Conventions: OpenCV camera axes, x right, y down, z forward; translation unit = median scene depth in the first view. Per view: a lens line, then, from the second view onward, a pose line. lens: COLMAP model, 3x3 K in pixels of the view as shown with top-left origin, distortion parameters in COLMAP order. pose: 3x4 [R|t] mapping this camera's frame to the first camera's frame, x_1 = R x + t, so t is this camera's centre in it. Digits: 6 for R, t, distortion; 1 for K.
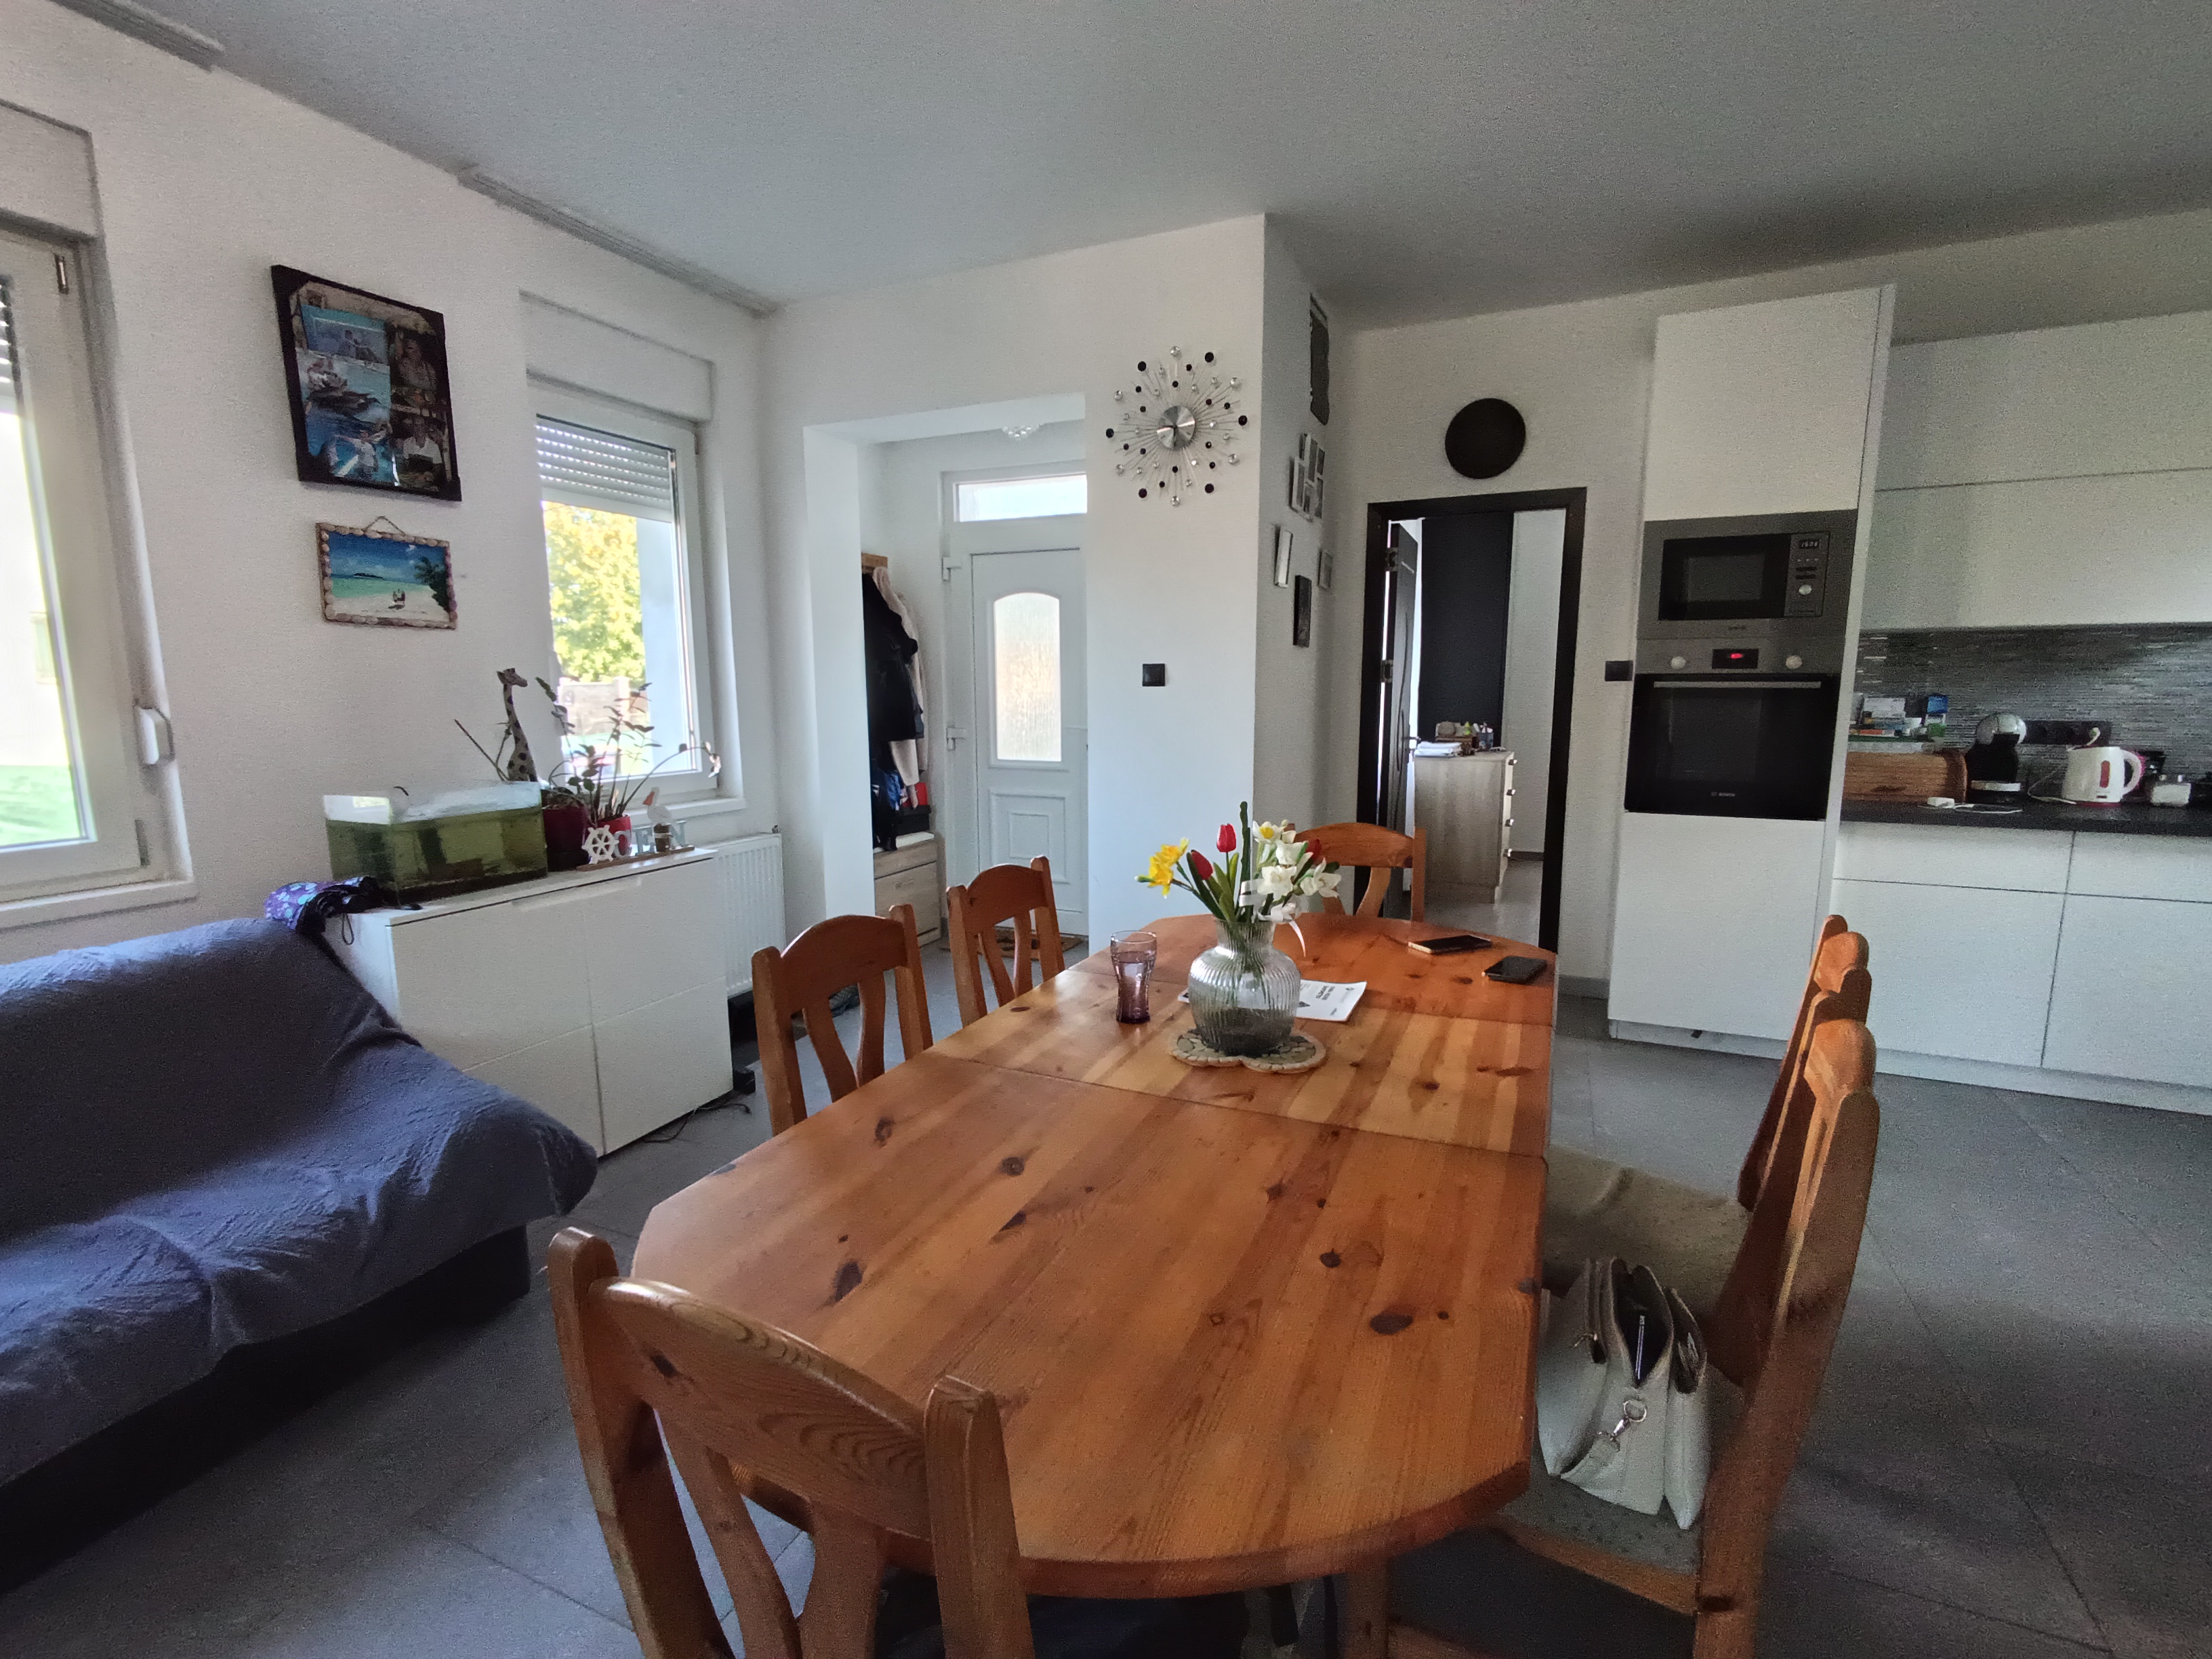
lens RADIAL K [[1020.6, 0, 1096.5], [0, 1020.6, 837.0], [0, 0, 1]] dist [-0.001817, -0.000875]
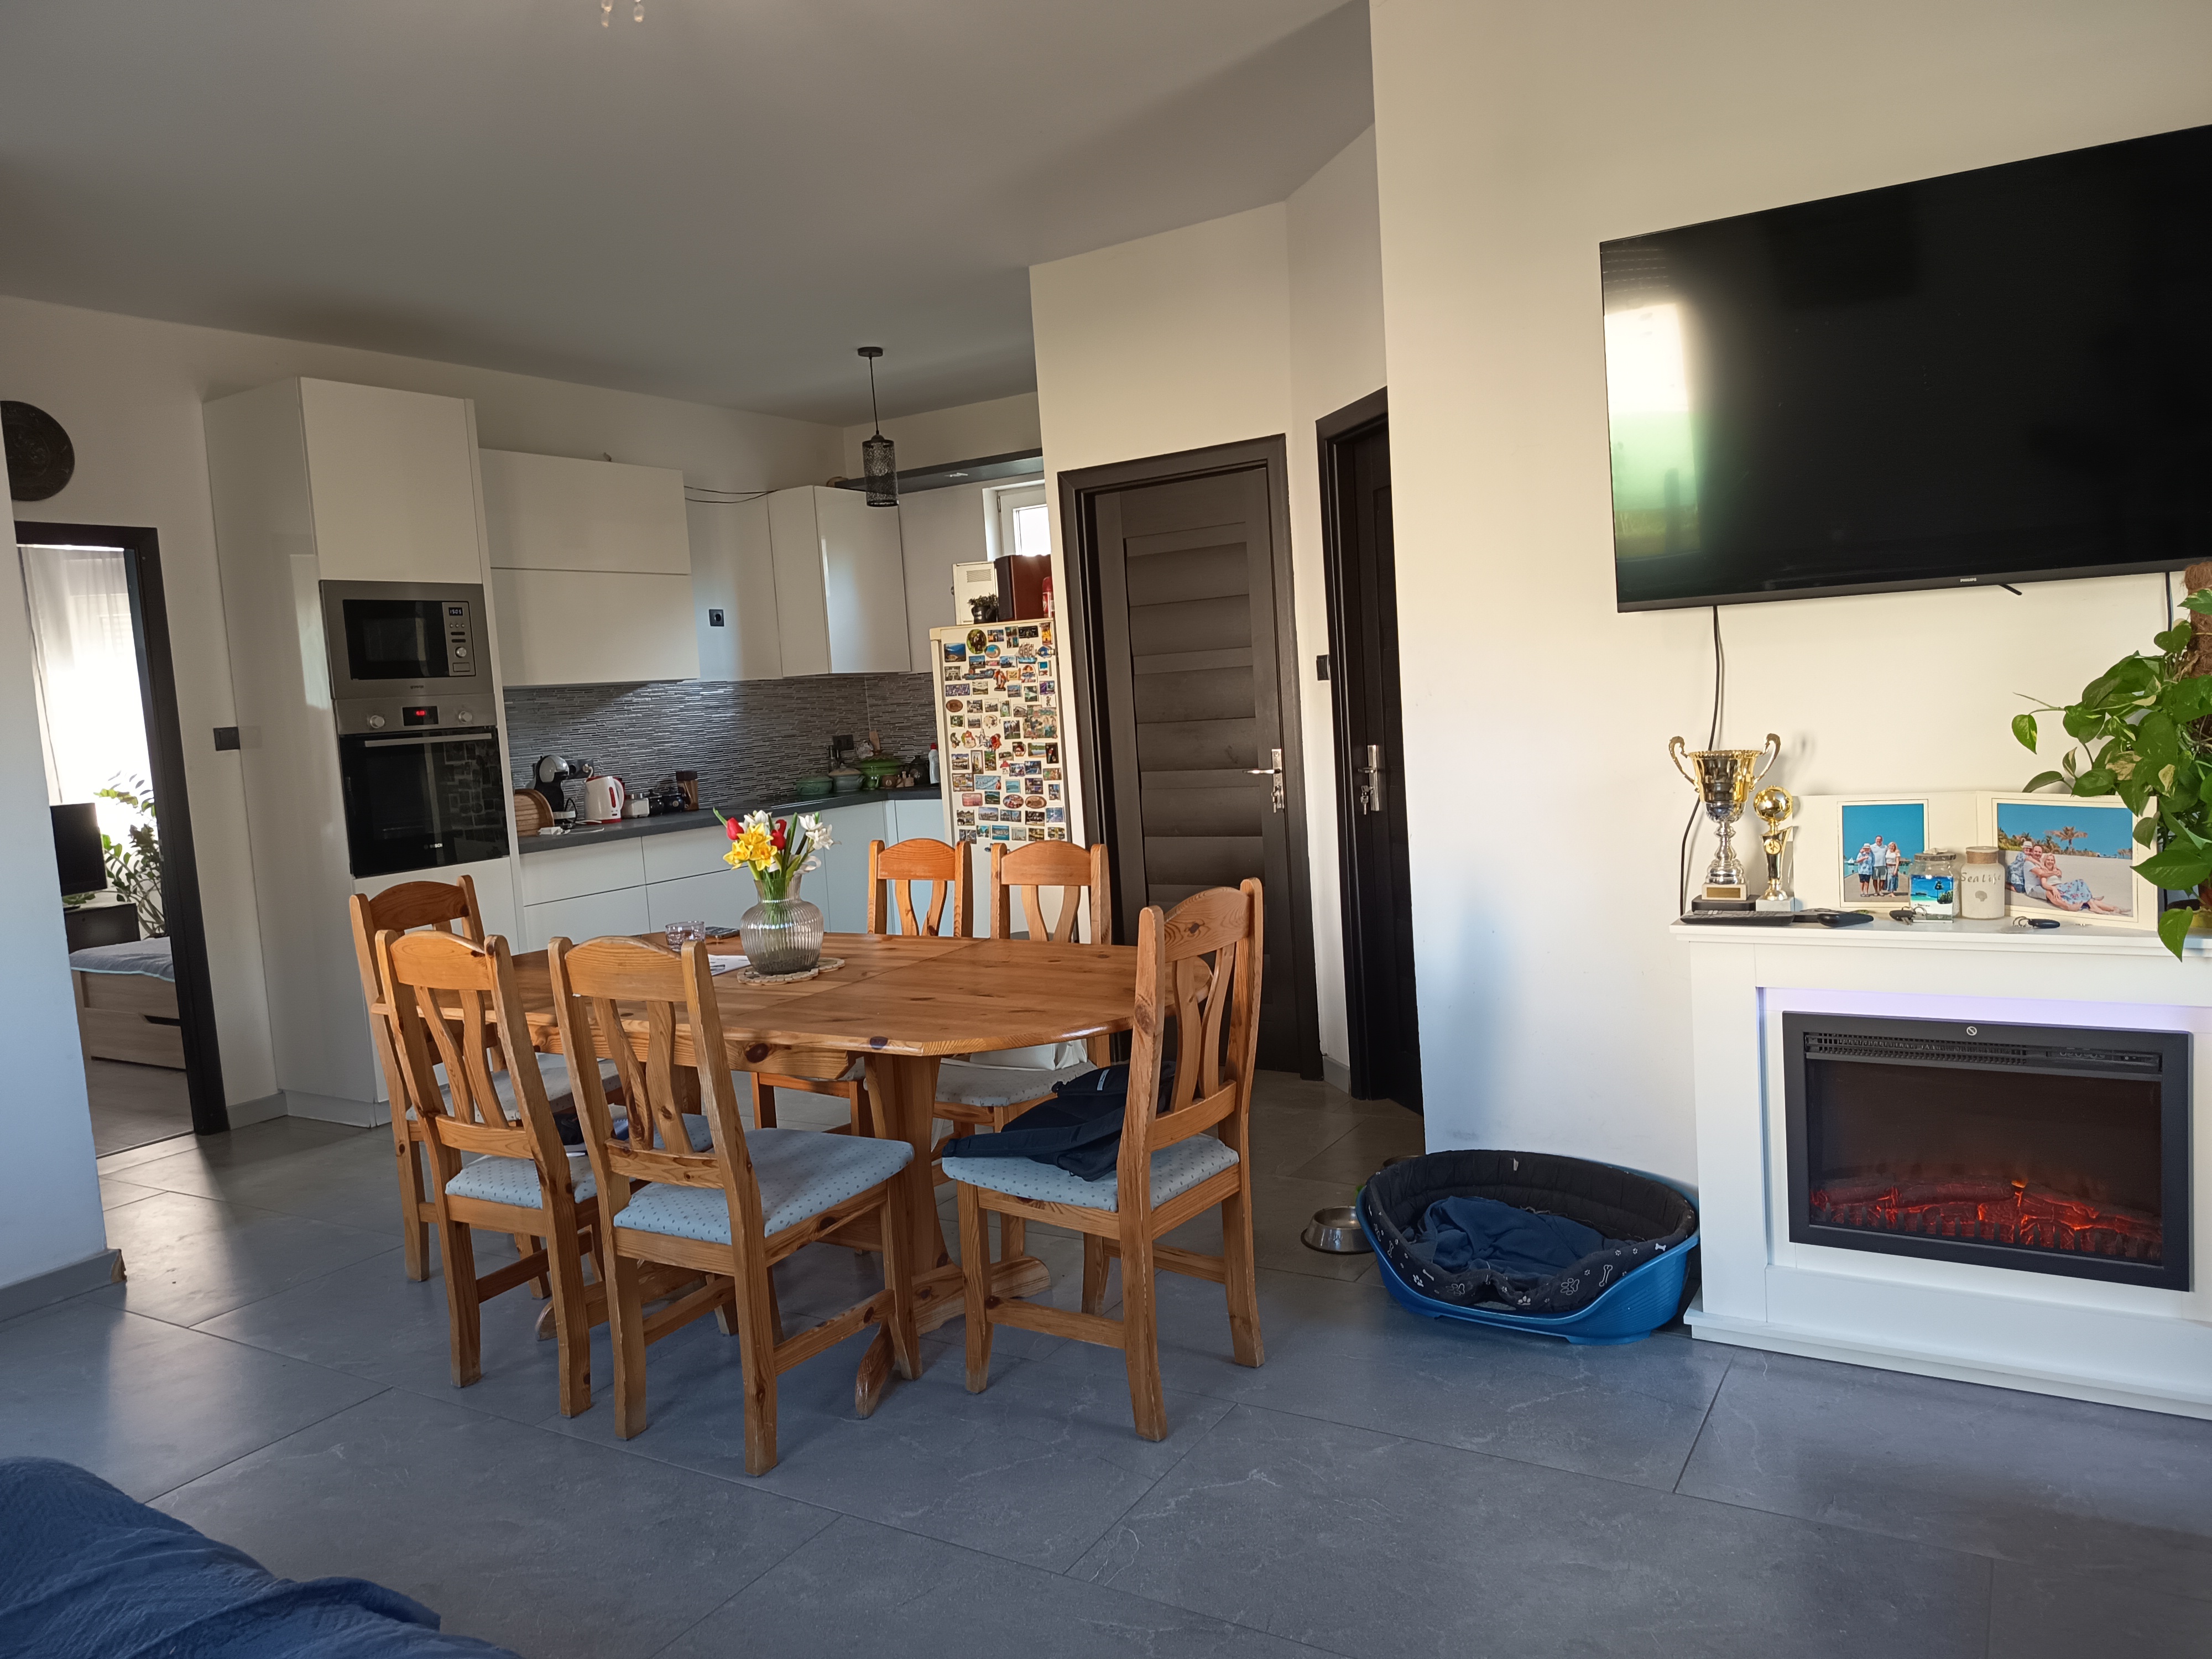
lens RADIAL K [[1534.9, 0, 1106.0], [0, 1534.9, 829.5], [0, 0, 1]] dist [0.036431, -0.063121]
pose [[0.134005, -0.099654, 0.985957, -0.842519], [0.214550, 0.974251, 0.069310, -0.021238], [-0.967477, 0.202249, 0.151936, 0.109778]]
